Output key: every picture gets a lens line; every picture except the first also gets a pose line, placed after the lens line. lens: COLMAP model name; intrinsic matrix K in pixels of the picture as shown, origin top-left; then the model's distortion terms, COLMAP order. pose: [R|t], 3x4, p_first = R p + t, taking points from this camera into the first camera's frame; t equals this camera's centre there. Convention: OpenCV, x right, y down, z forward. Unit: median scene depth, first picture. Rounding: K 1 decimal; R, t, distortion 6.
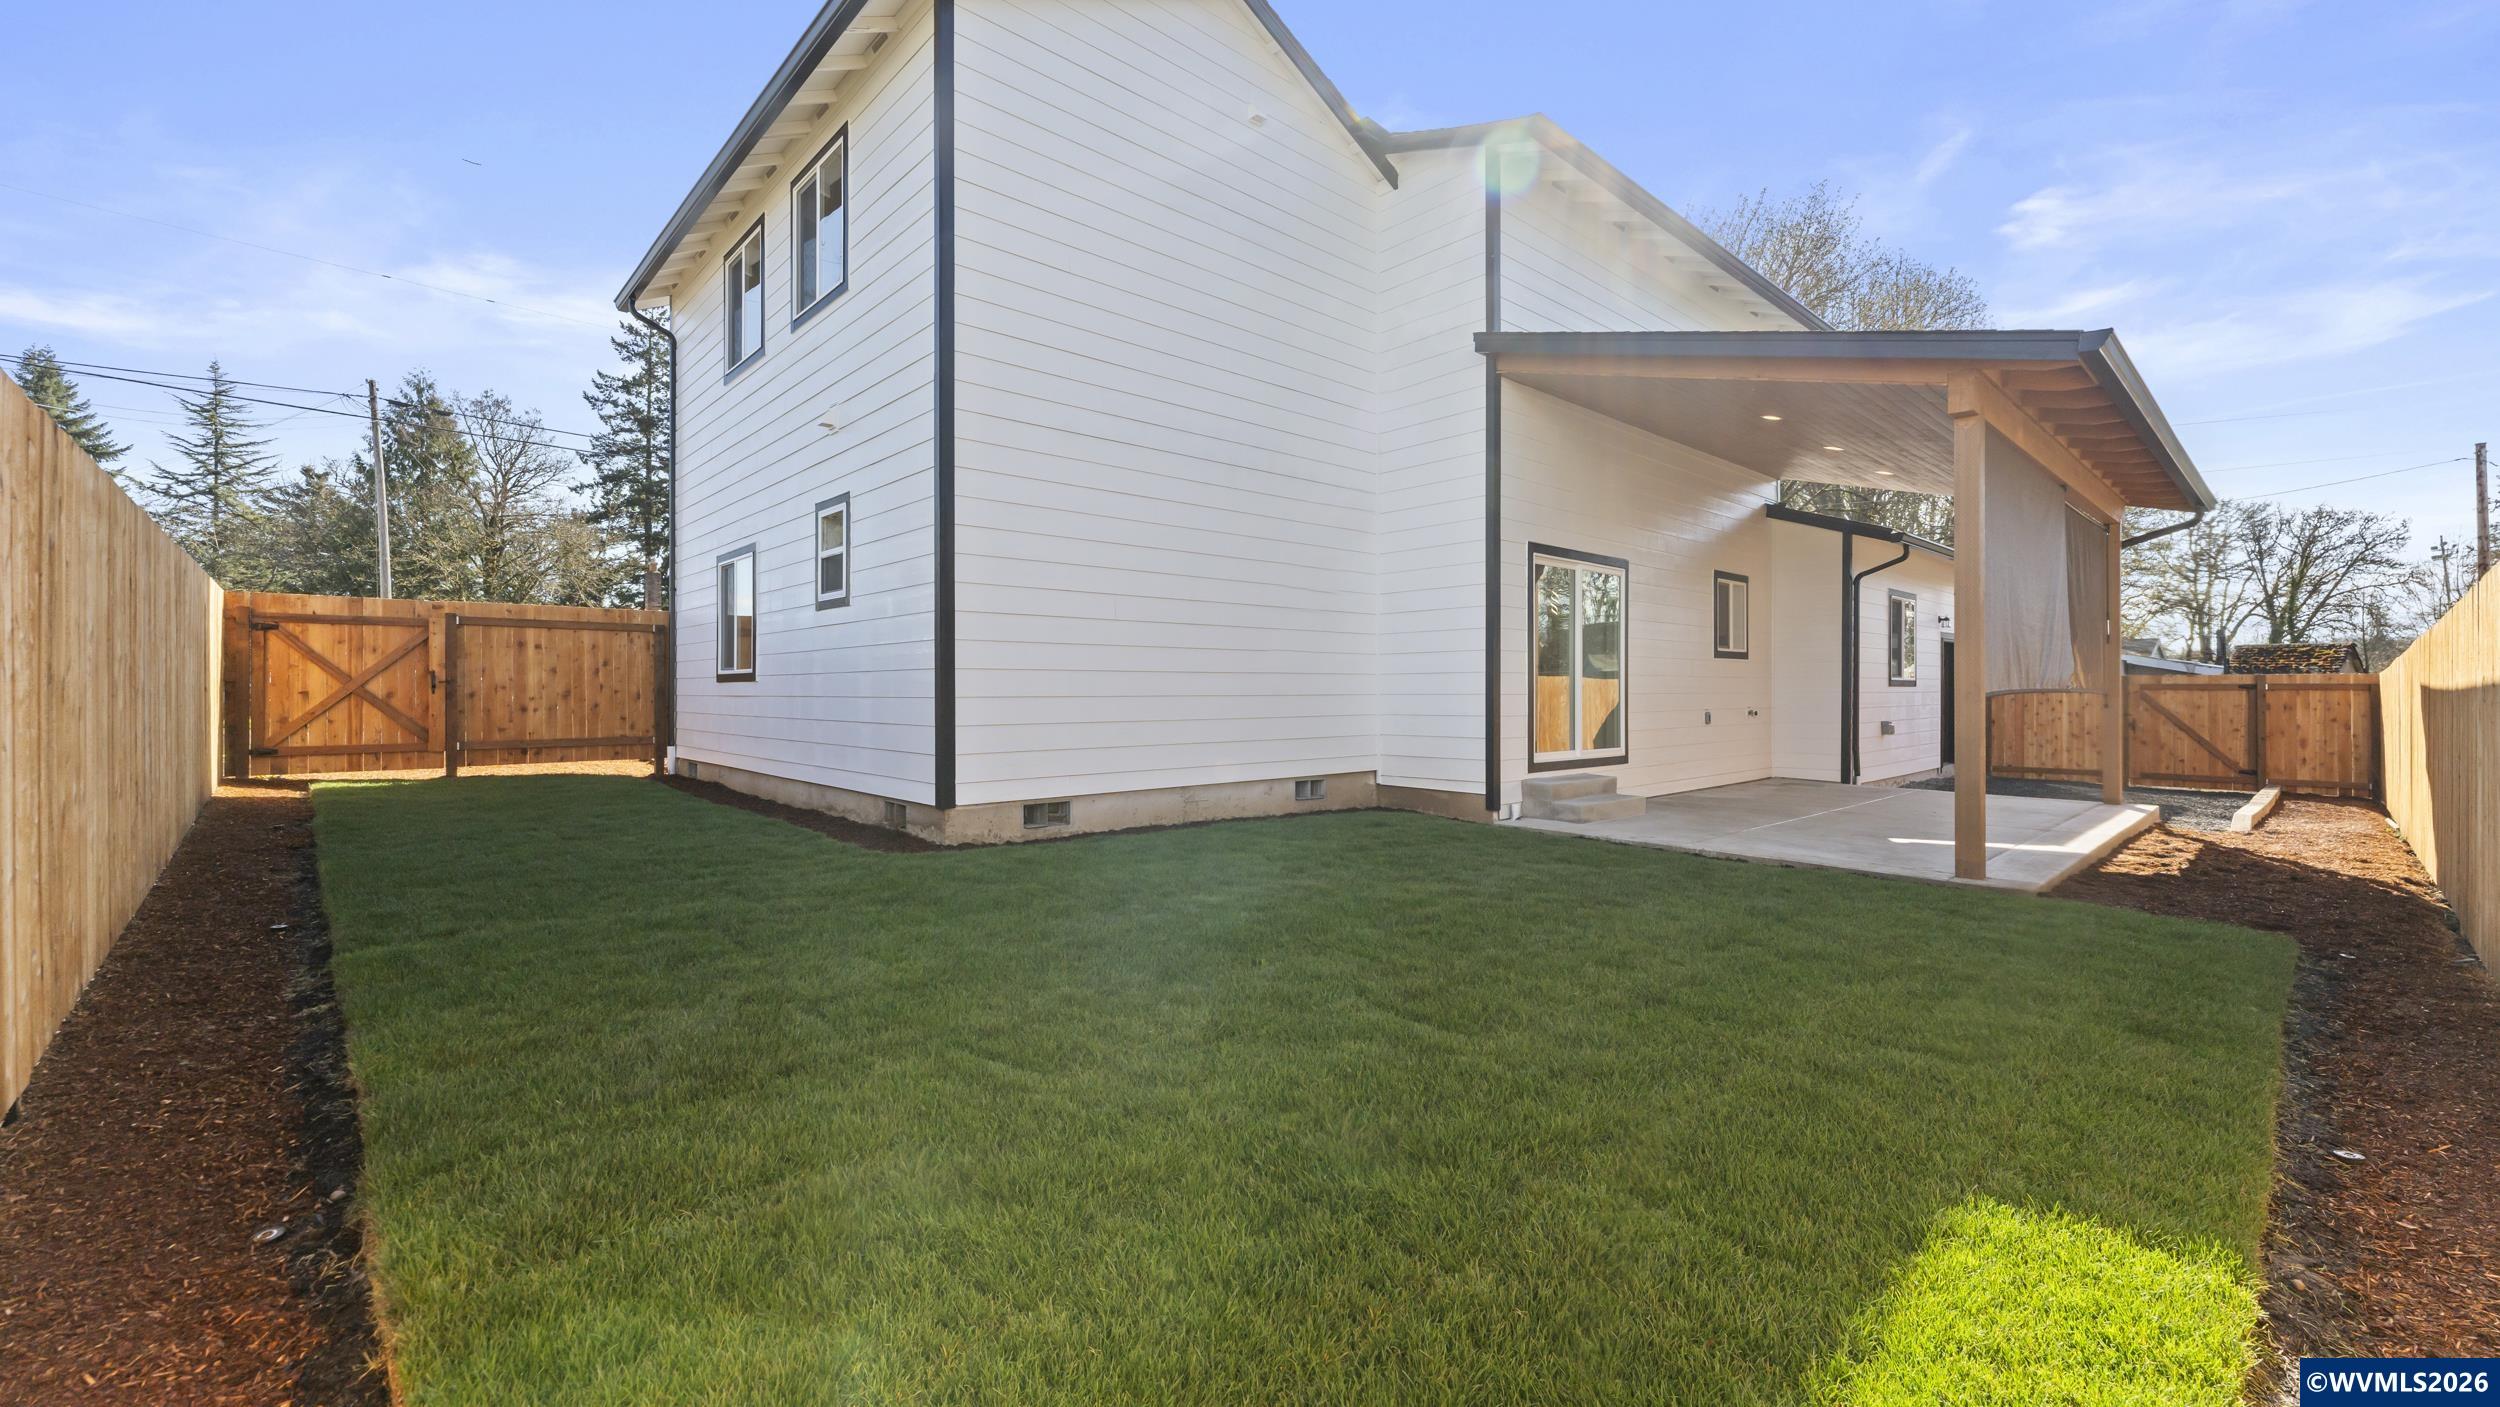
lens RADIAL K [[987.8, 0, 1246.6], [0, 987.8, 697.0], [0, 0, 1]] dist [0.001658, -0.000220]
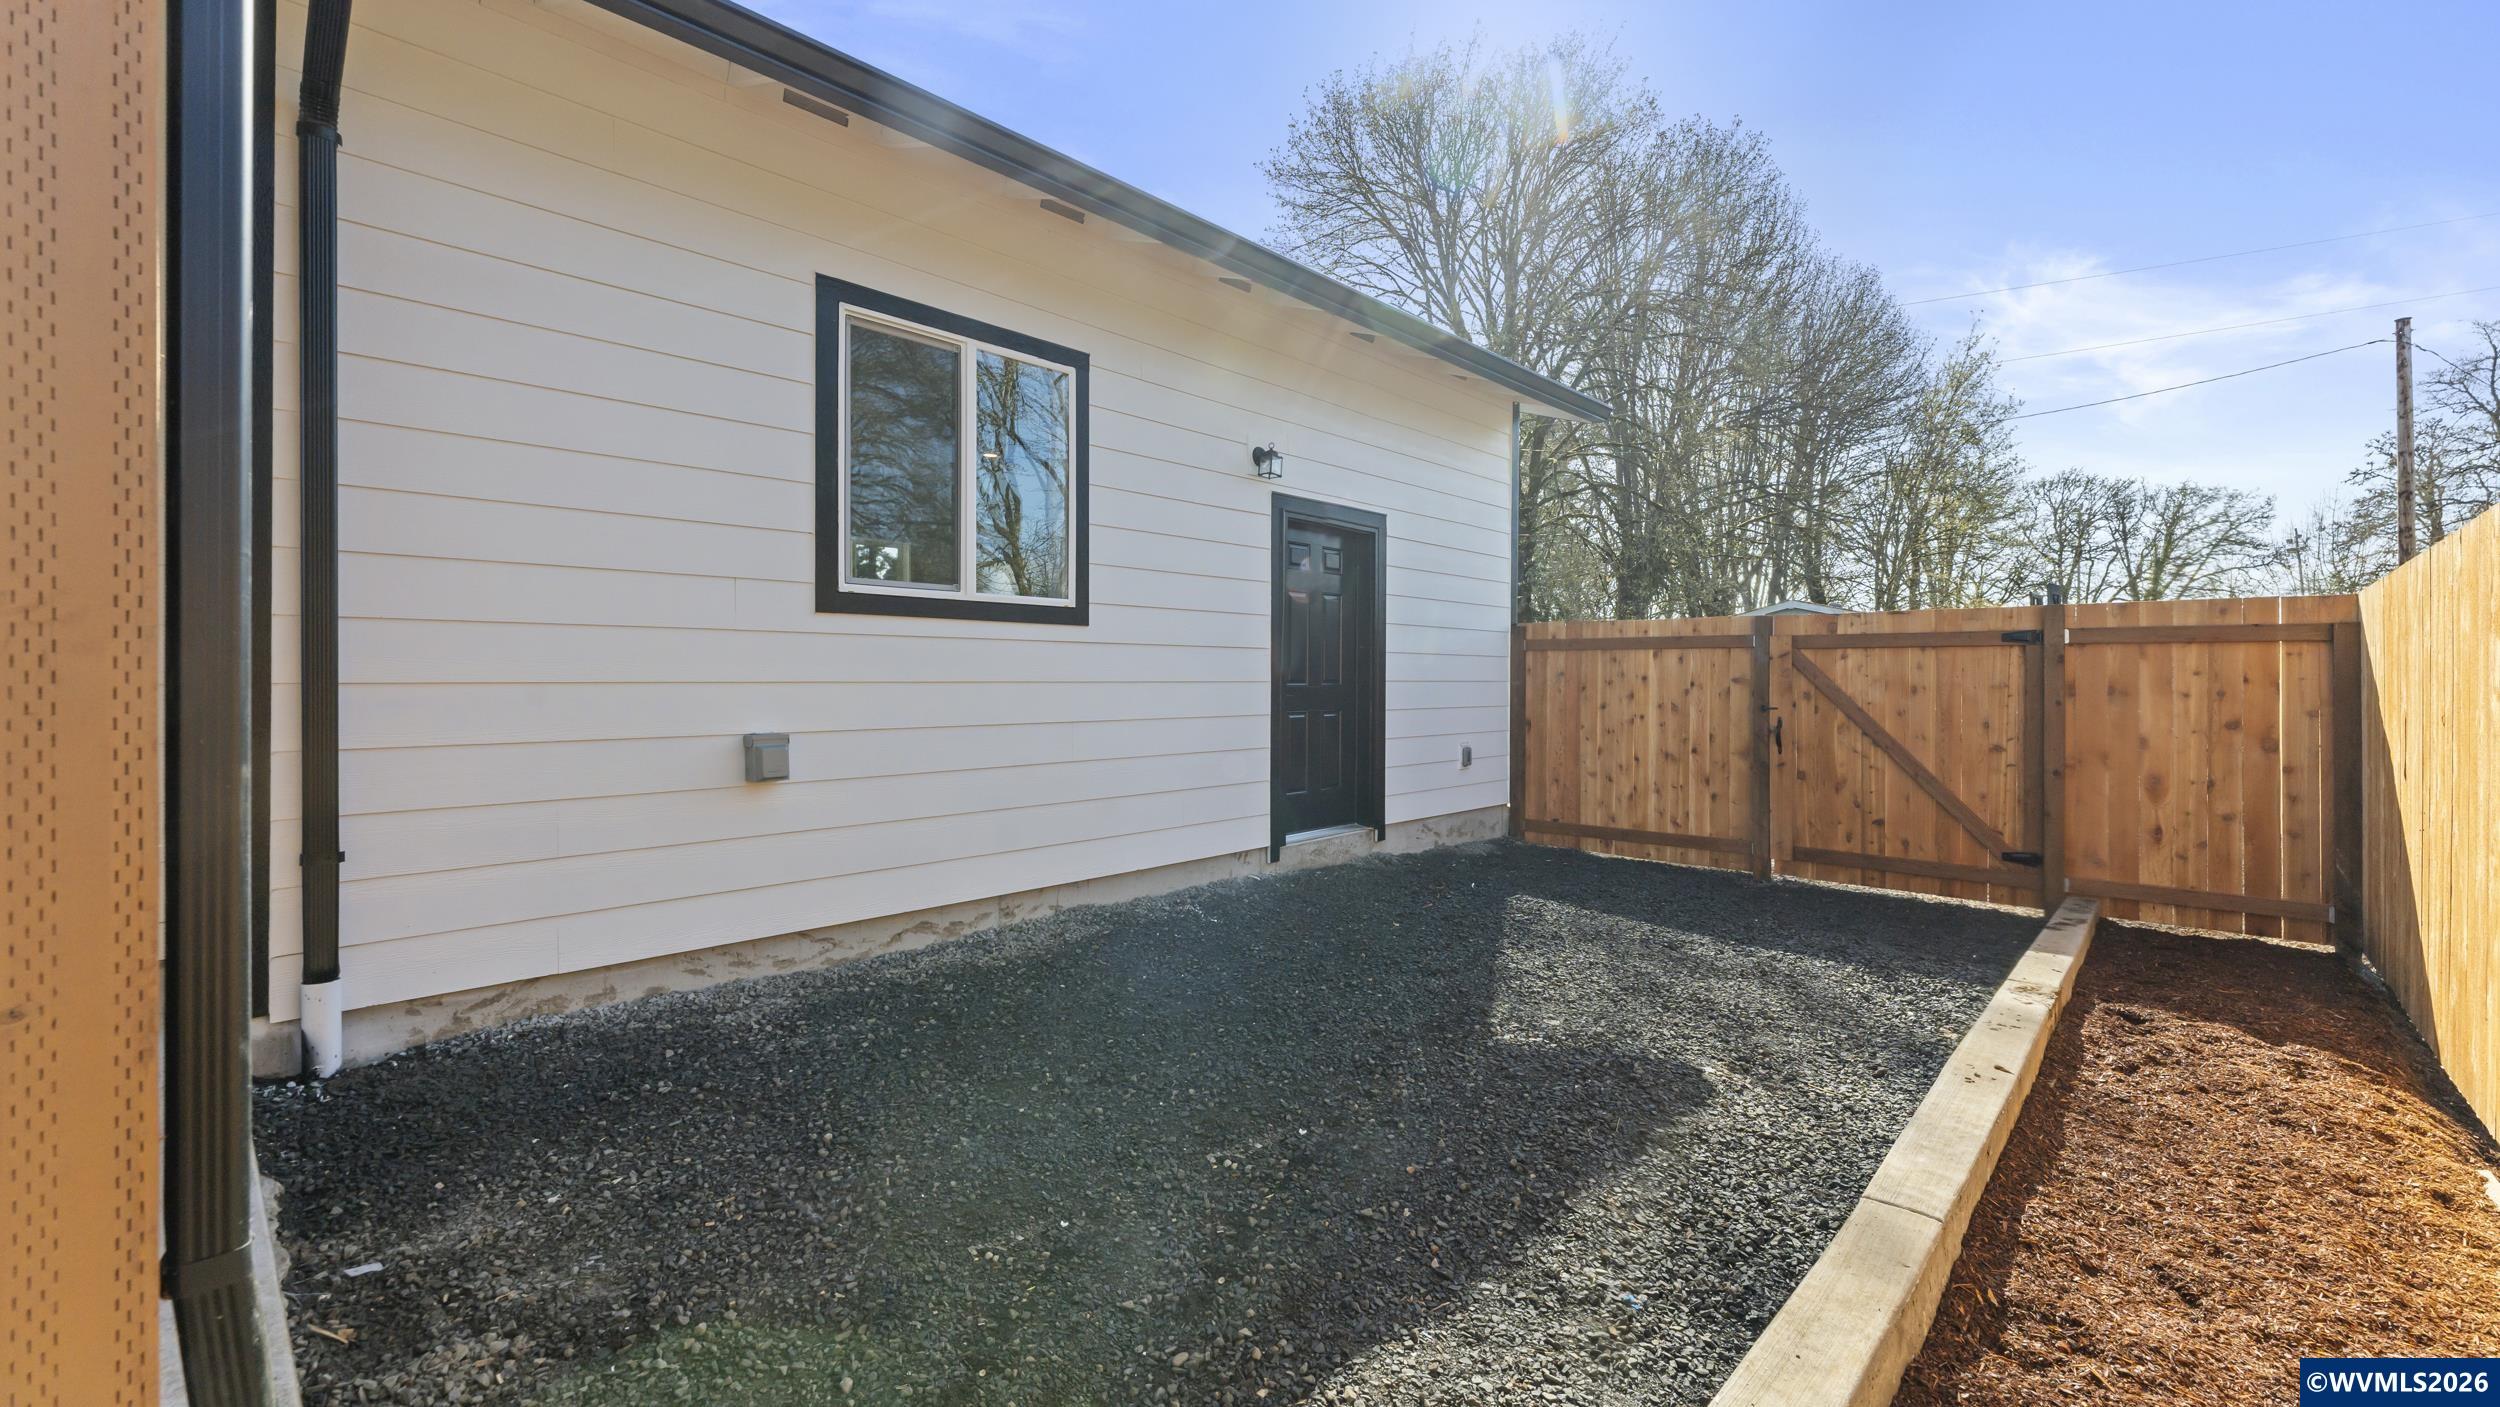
lens RADIAL K [[987.8, 0, 1251.1], [0, 987.8, 690.7], [0, 0, 1]] dist [0.001658, -0.000220]
pose [[0.997476, 0.002249, 0.070963, 0.387654], [-0.002541, 0.999989, 0.004032, 0.005696], [-0.070953, -0.004203, 0.997471, 0.360631]]
